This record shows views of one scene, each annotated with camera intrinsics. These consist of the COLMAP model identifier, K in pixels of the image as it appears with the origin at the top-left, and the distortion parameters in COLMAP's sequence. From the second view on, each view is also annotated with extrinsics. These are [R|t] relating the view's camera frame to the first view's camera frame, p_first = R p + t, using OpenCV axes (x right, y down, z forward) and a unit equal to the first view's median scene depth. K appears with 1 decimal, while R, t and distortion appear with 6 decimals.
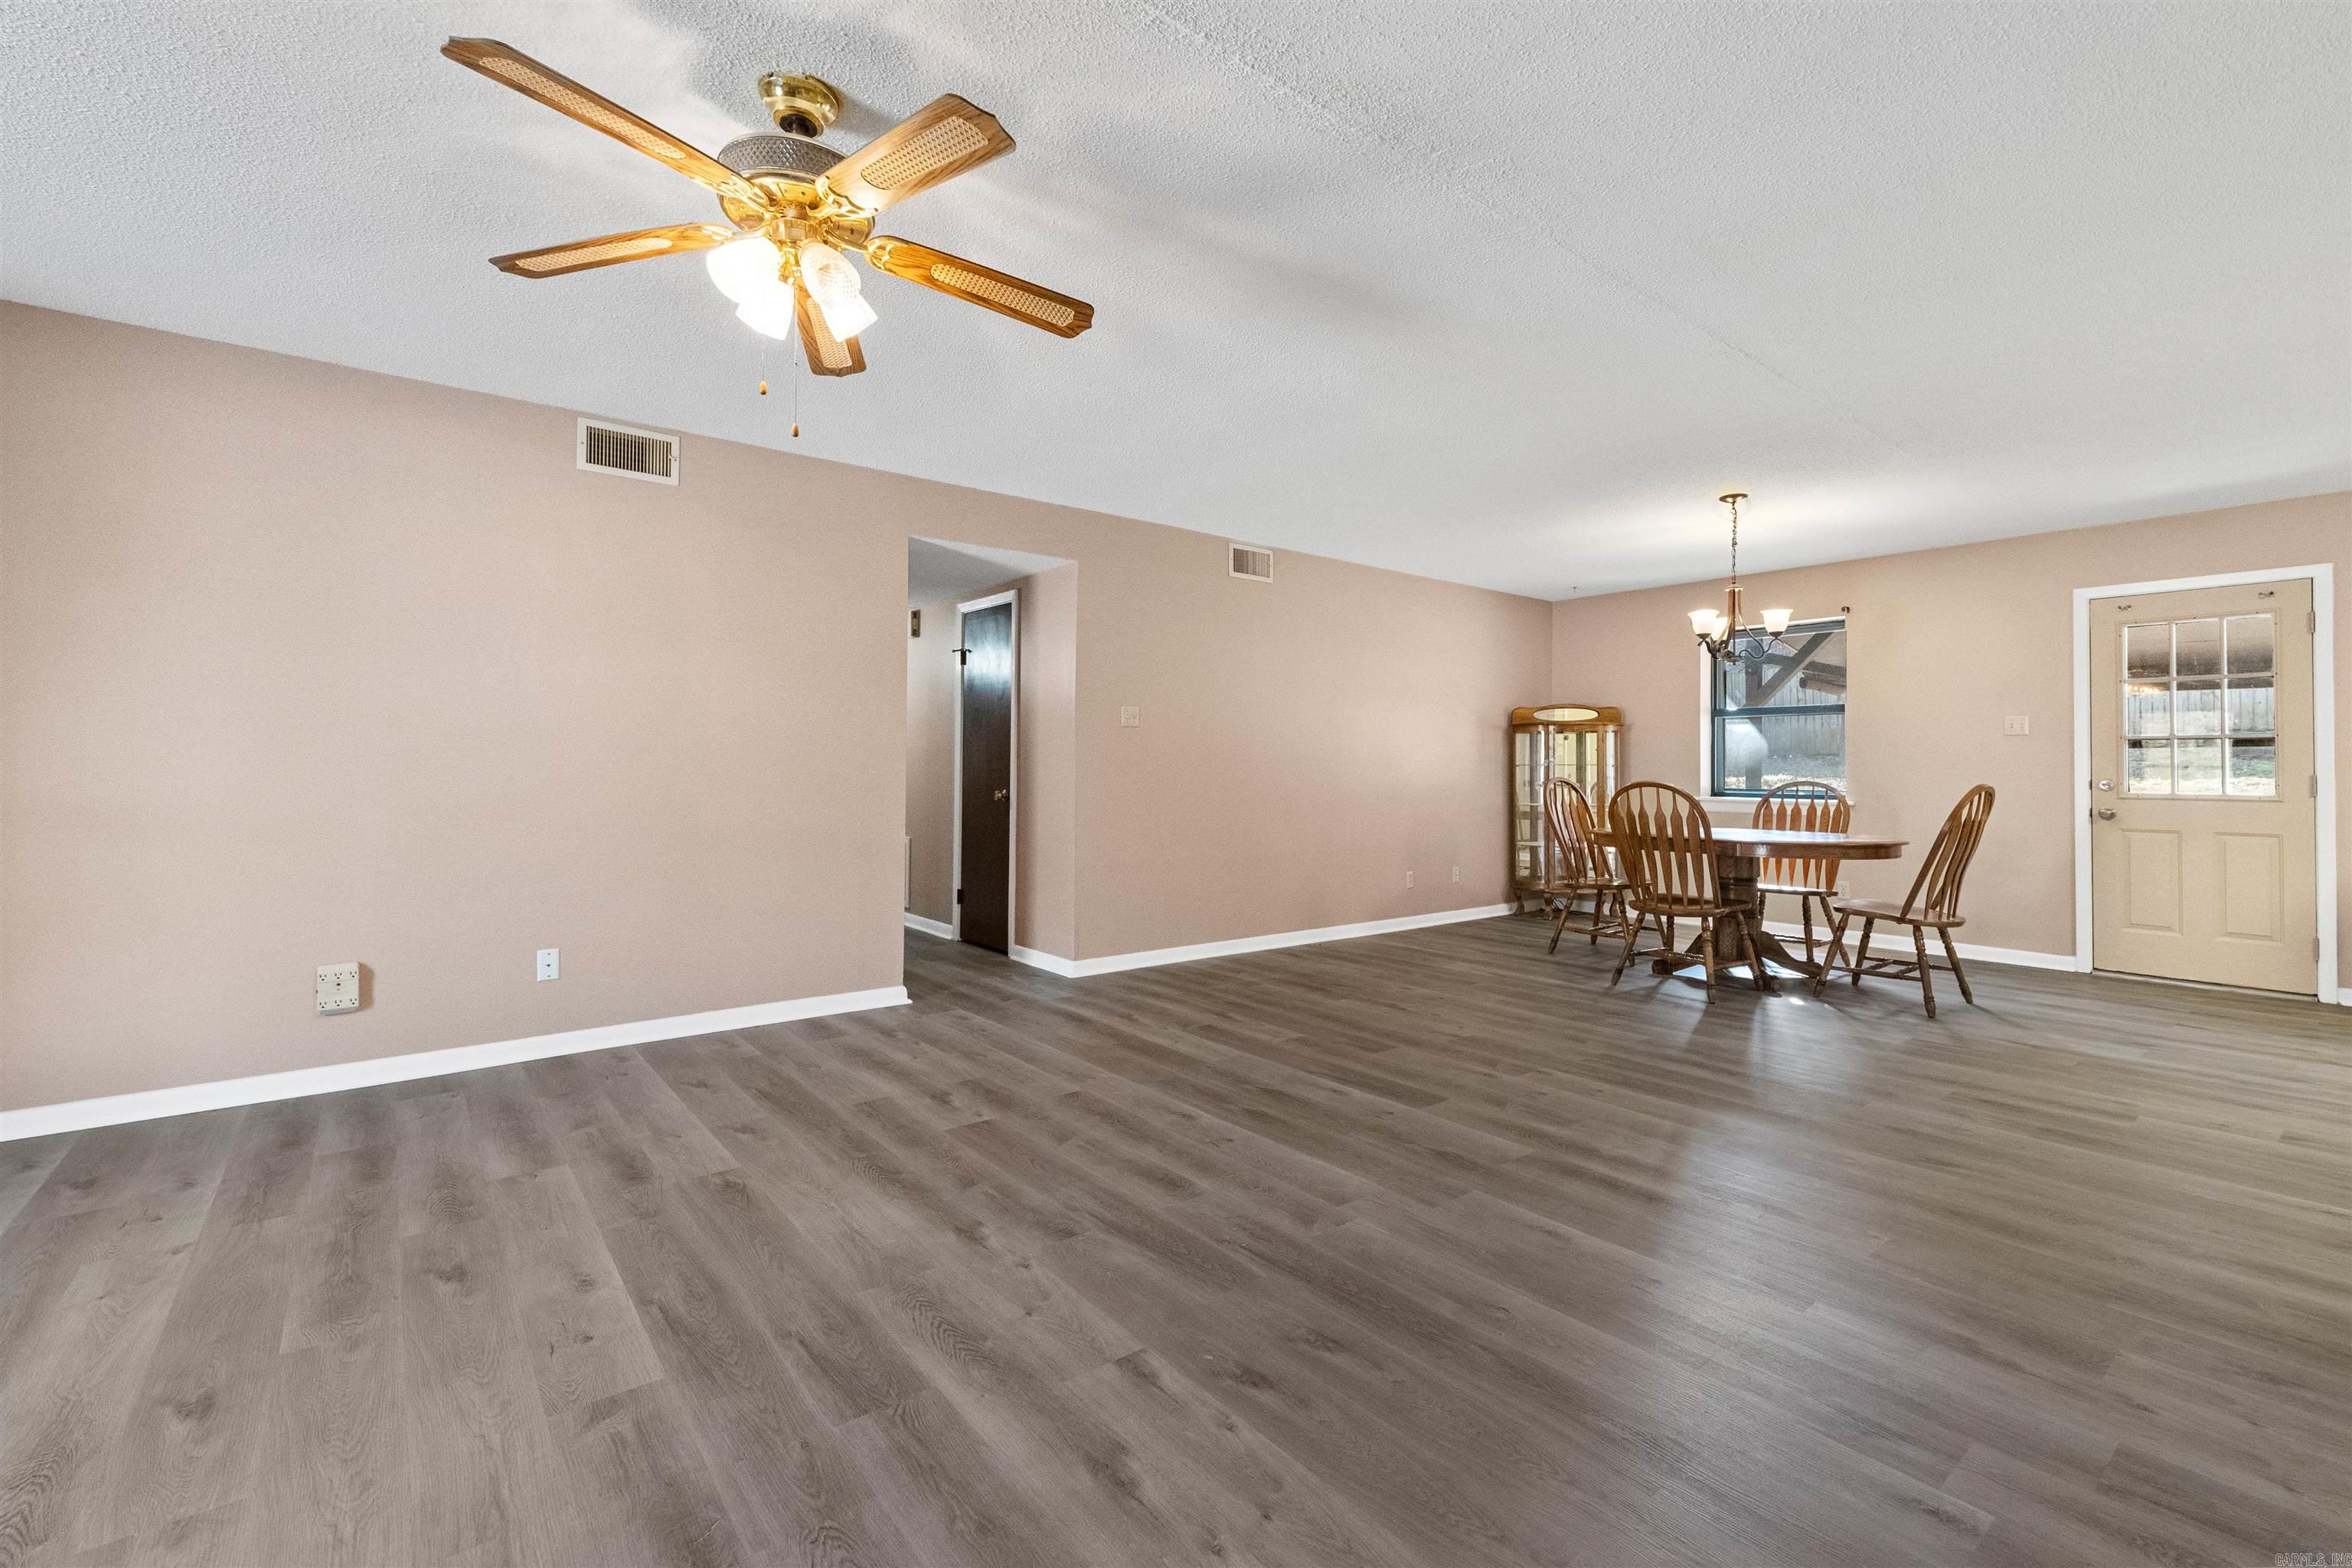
lens RADIAL K [[1003.5, 0, 1179.7], [0, 1003.5, 755.5], [0, 0, 1]] dist [0.010483, -0.005102]
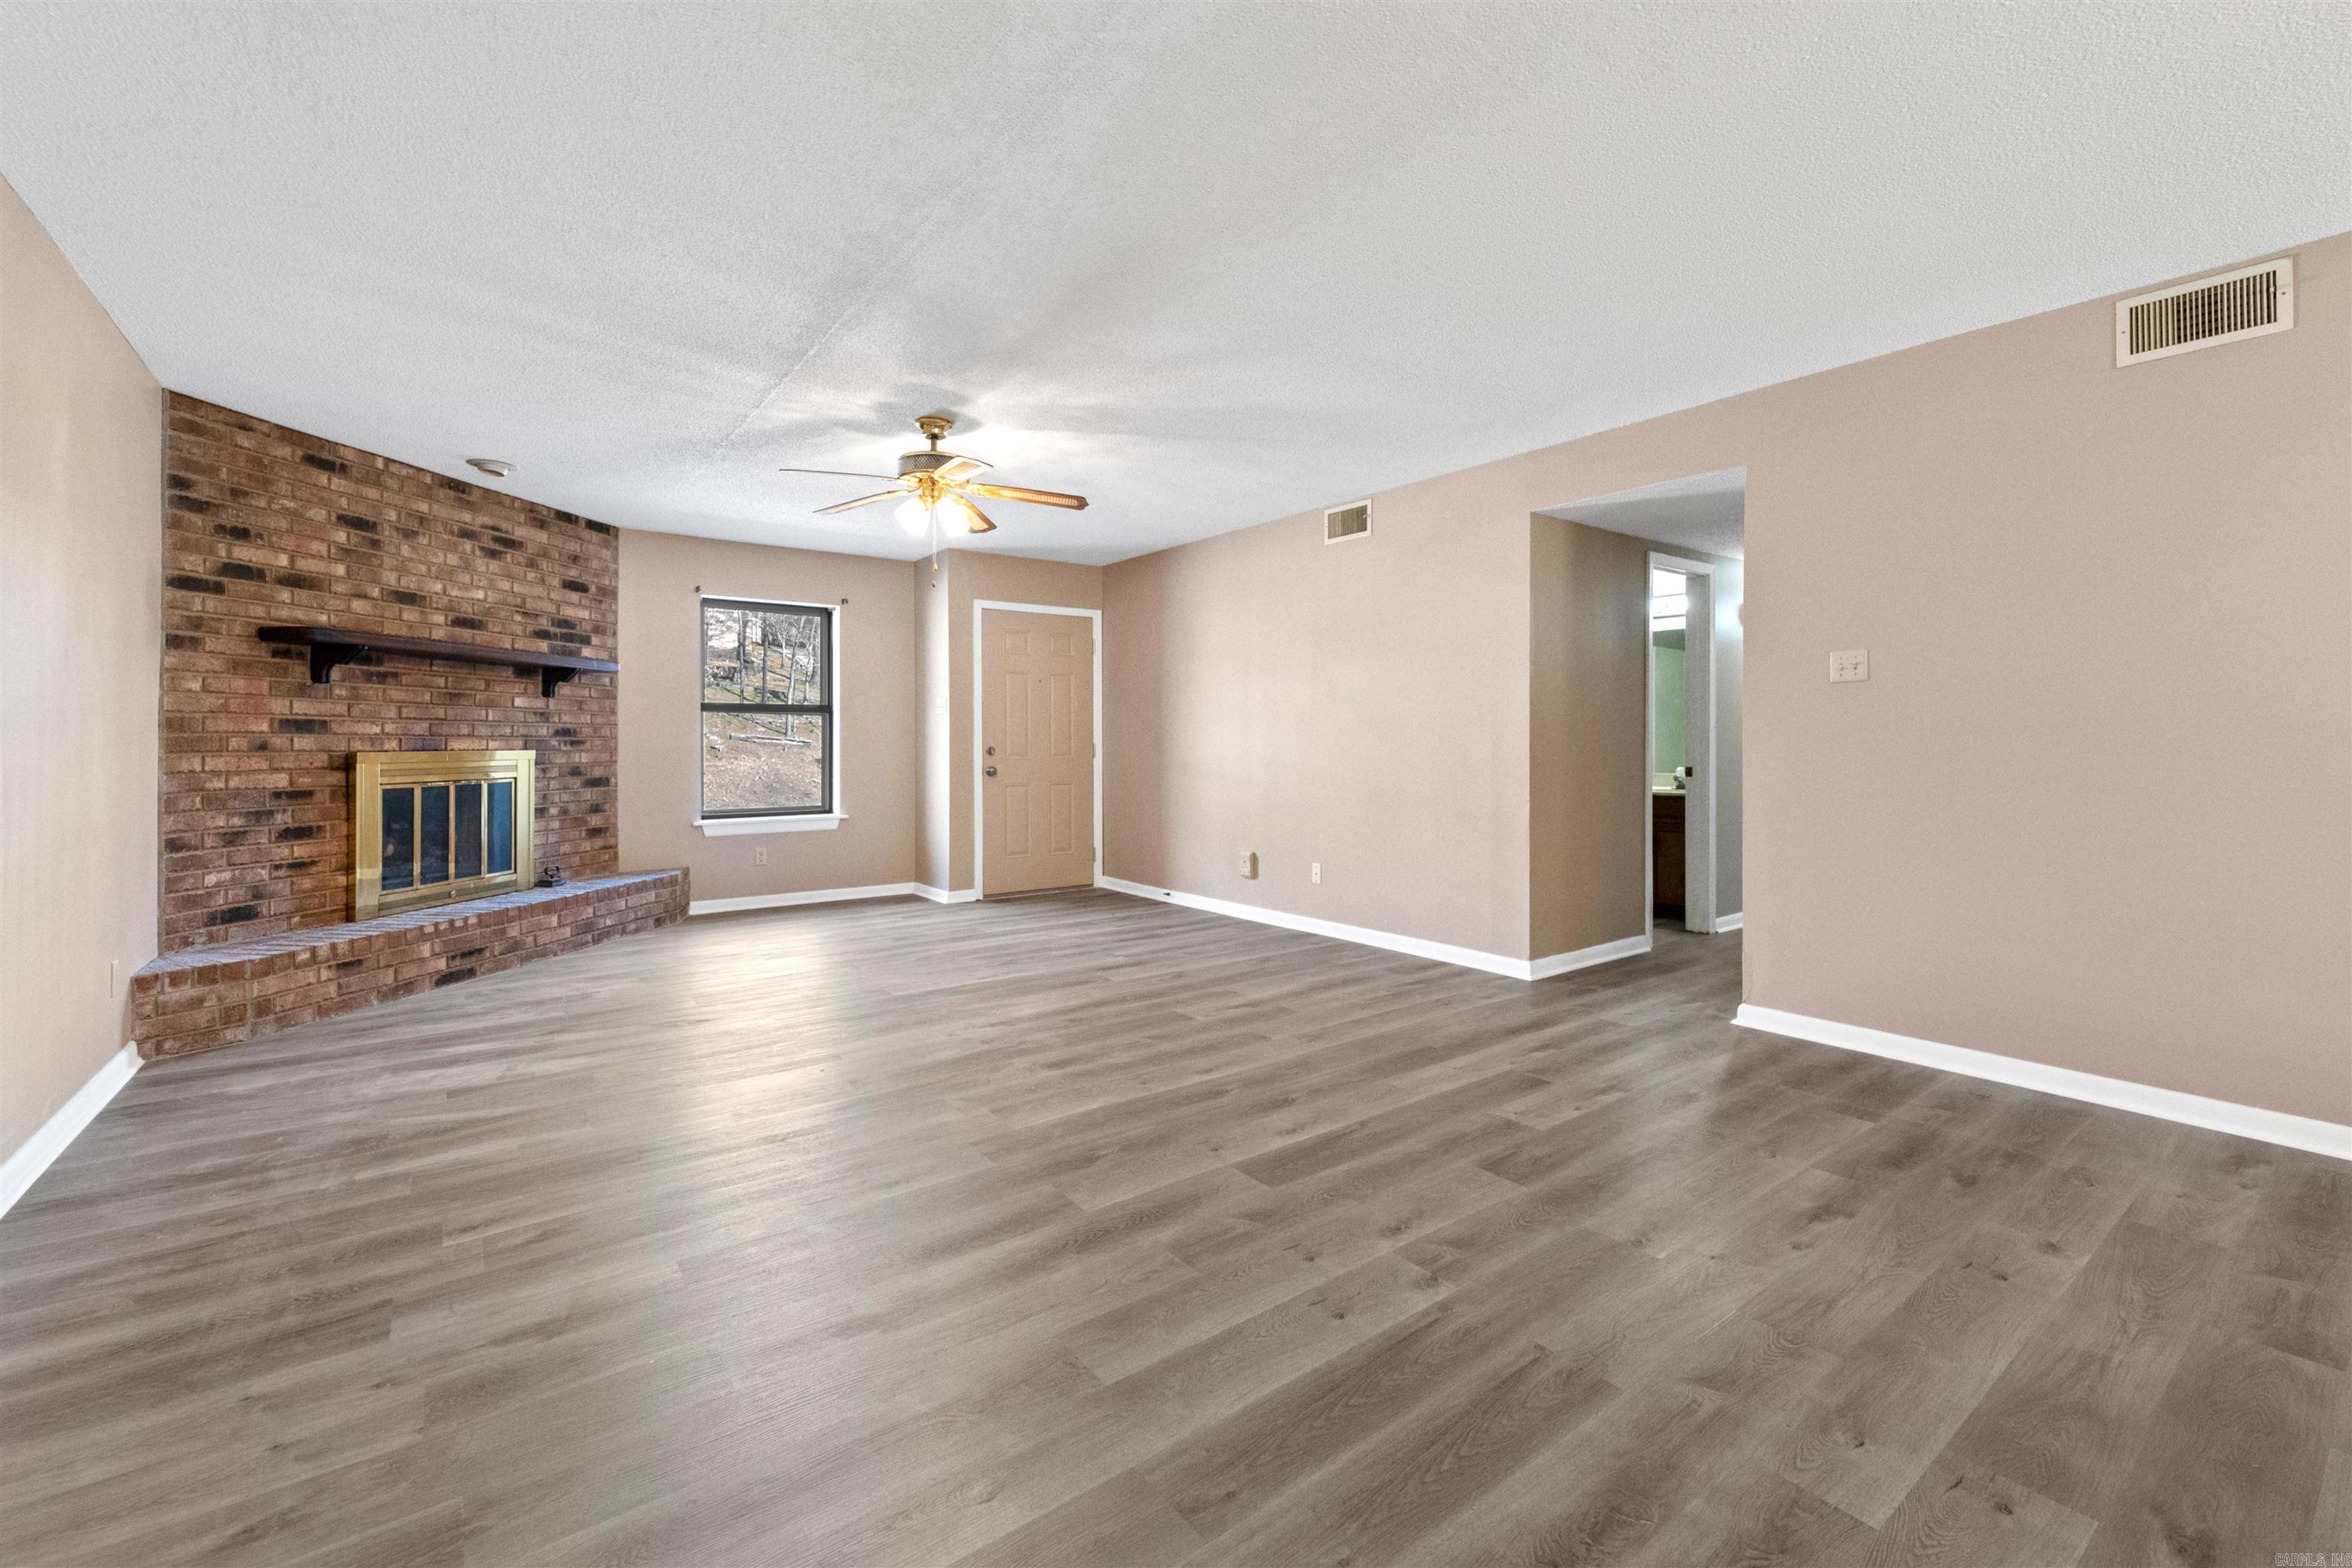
lens RADIAL K [[976.8, 0, 1184.3], [0, 976.8, 738.2], [0, 0, 1]] dist [0.009908, -0.005244]
pose [[-0.024113, -0.007828, -0.999679, 0.959852], [0.015240, 0.999850, -0.008197, 0.011047], [0.999593, -0.015432, -0.023990, 0.917622]]
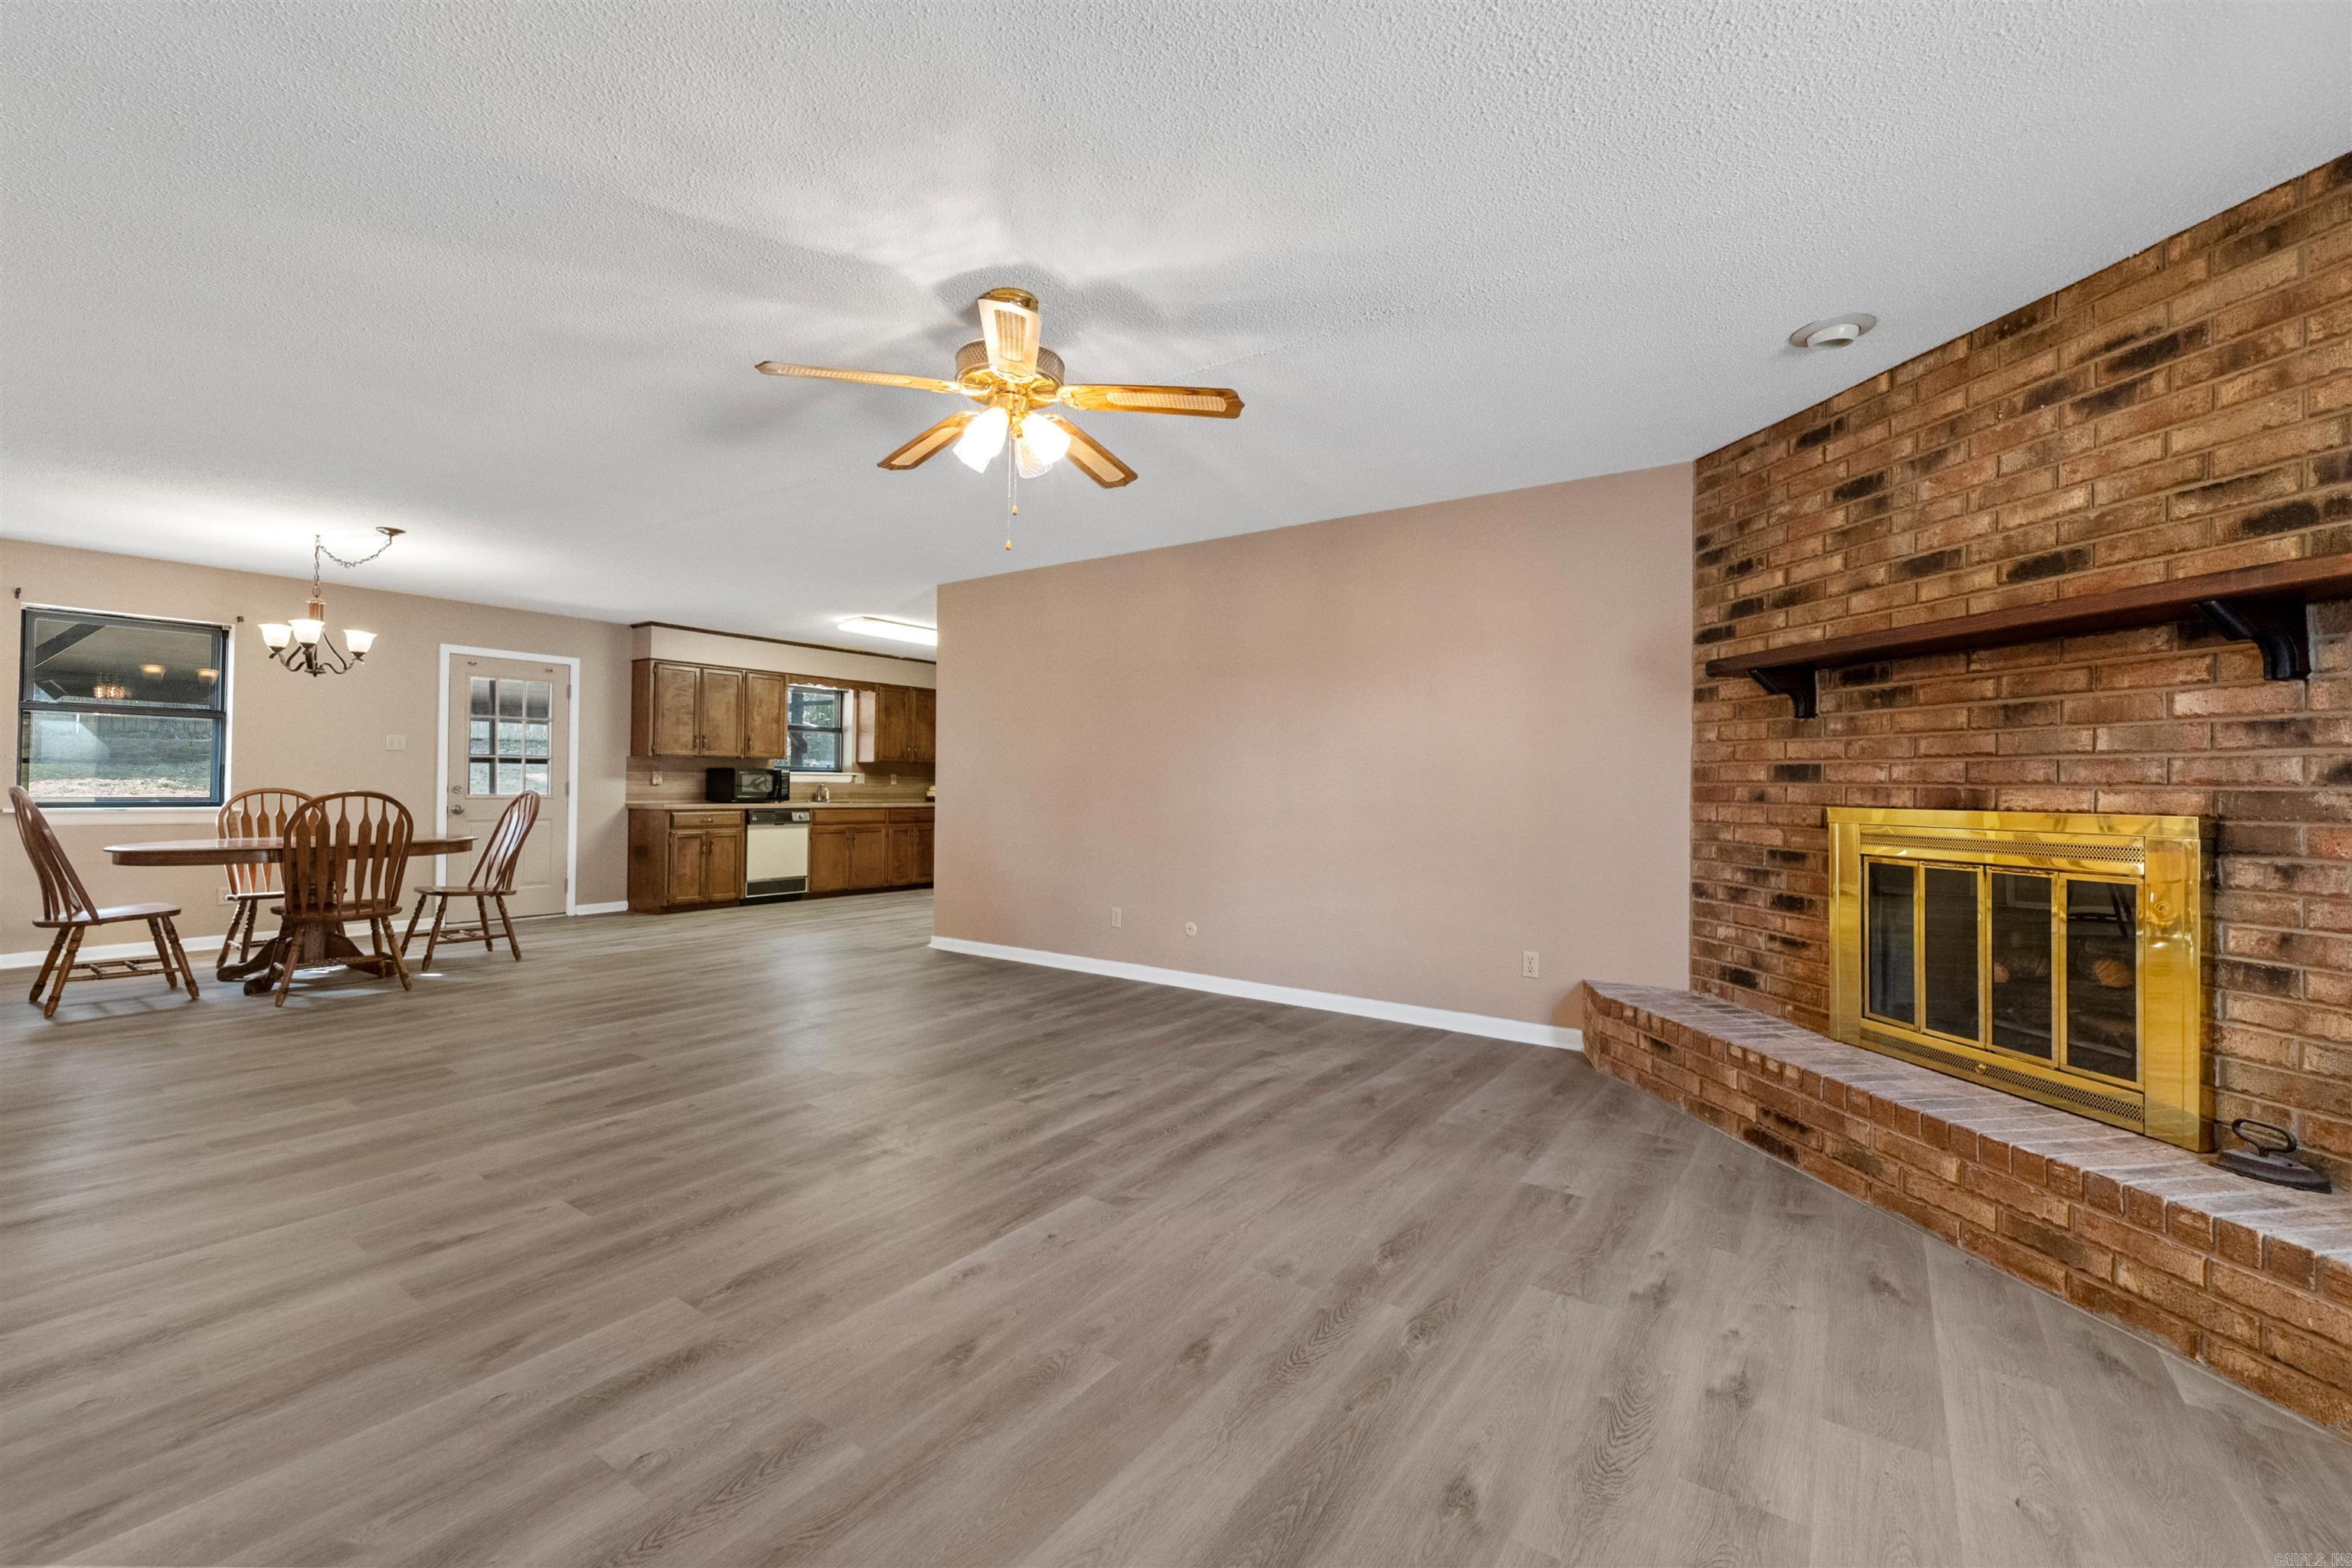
lens RADIAL K [[958.0, 0, 1173.3], [0, 958.0, 779.0], [0, 0, 1]] dist [0.006867, -0.003872]
pose [[-0.277641, -0.000530, 0.960685, -1.000557], [-0.025767, 0.999644, -0.006895, -0.001713], [-0.960339, -0.026668, -0.277555, 0.666676]]
